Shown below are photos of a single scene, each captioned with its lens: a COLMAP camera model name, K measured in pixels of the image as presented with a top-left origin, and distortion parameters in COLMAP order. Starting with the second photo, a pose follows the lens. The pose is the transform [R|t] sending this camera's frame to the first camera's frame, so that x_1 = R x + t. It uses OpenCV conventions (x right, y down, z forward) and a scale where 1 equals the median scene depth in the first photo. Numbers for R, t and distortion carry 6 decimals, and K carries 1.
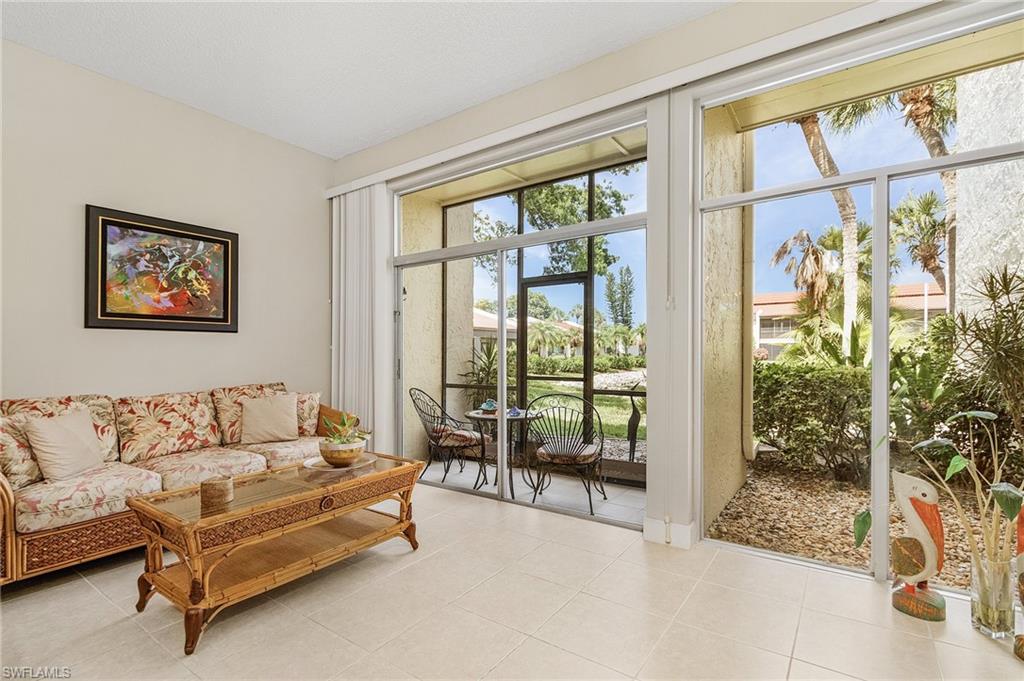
lens RADIAL K [[478.8, 0, 510.4], [0, 478.8, 350.3], [0, 0, 1]] dist [0.000527, -0.000011]
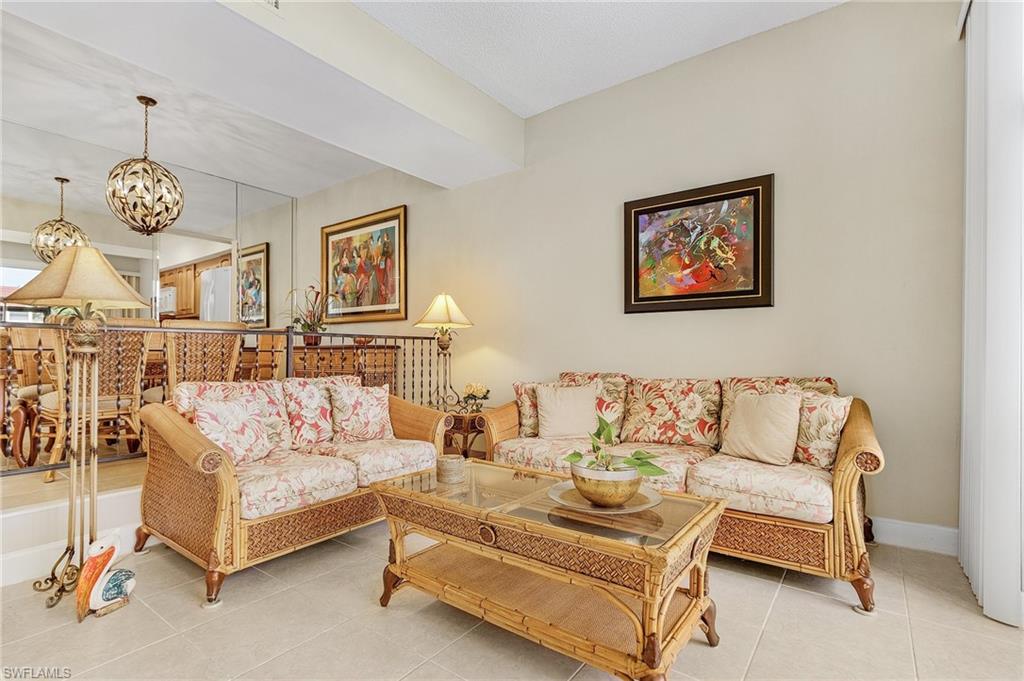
lens RADIAL K [[478.8, 0, 511.4], [0, 478.8, 347.6], [0, 0, 1]] dist [0.000527, -0.000011]
pose [[-0.024385, -0.004066, -0.999694, 0.196519], [0.004566, 0.999981, -0.004179, 0.030353], [0.999692, -0.004666, -0.024366, 0.648353]]
